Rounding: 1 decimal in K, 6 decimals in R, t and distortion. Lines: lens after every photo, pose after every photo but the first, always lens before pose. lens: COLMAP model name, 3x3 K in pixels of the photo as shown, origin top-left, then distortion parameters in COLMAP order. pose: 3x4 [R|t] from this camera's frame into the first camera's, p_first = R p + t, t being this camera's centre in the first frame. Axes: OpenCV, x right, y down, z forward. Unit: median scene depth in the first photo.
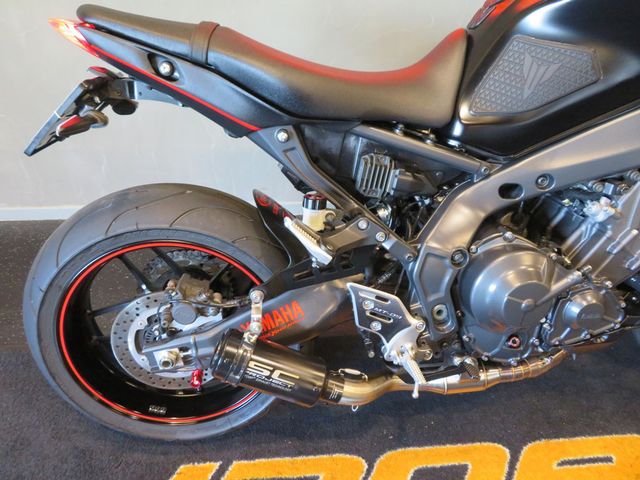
lens RADIAL K [[455.9, 0, 320.0], [0, 455.9, 240.0], [0, 0, 1]] dist [-0.006096, 0.001864]
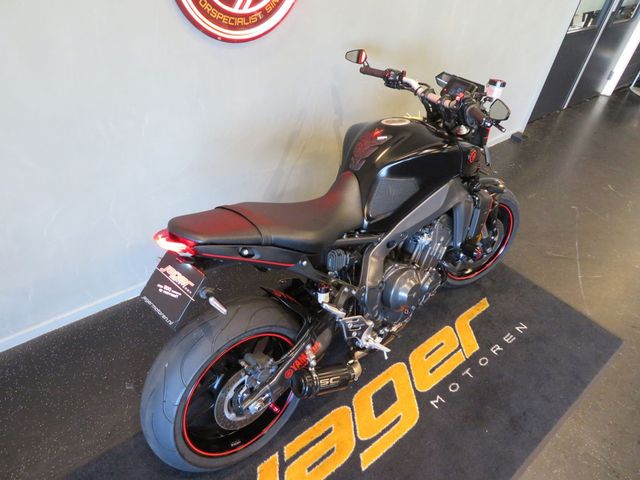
lens RADIAL K [[455.9, 0, 320.0], [0, 455.9, 240.0], [0, 0, 1]] dist [-0.006096, 0.001864]
pose [[0.809377, -0.319216, 0.492960, -0.796803], [0.280636, 0.947569, 0.152829, -0.506503], [-0.515899, 0.014646, 0.856524, -0.544062]]
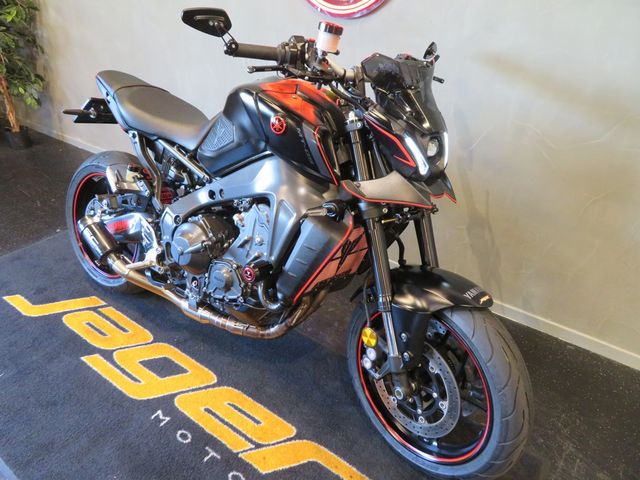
lens RADIAL K [[461.6, 0, 320.0], [0, 461.6, 240.0], [0, 0, 1]] dist [0.001214, -0.003105]
pose [[0.763447, 0.328023, -0.556372, 1.744524], [-0.409869, 0.911806, -0.024838, -0.072617], [0.499156, 0.247002, 0.830562, -0.238998]]
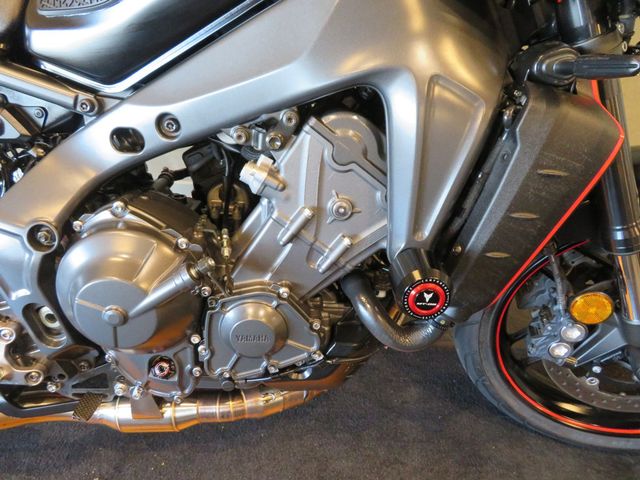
lens RADIAL K [[455.9, 0, 320.0], [0, 455.9, 240.0], [0, 0, 1]] dist [-0.006096, 0.001864]
pose [[0.995937, 0.054910, -0.071376, 0.727501], [-0.054874, 0.998490, 0.002471, 0.018133], [0.071404, 0.001456, 0.997446, 0.352623]]
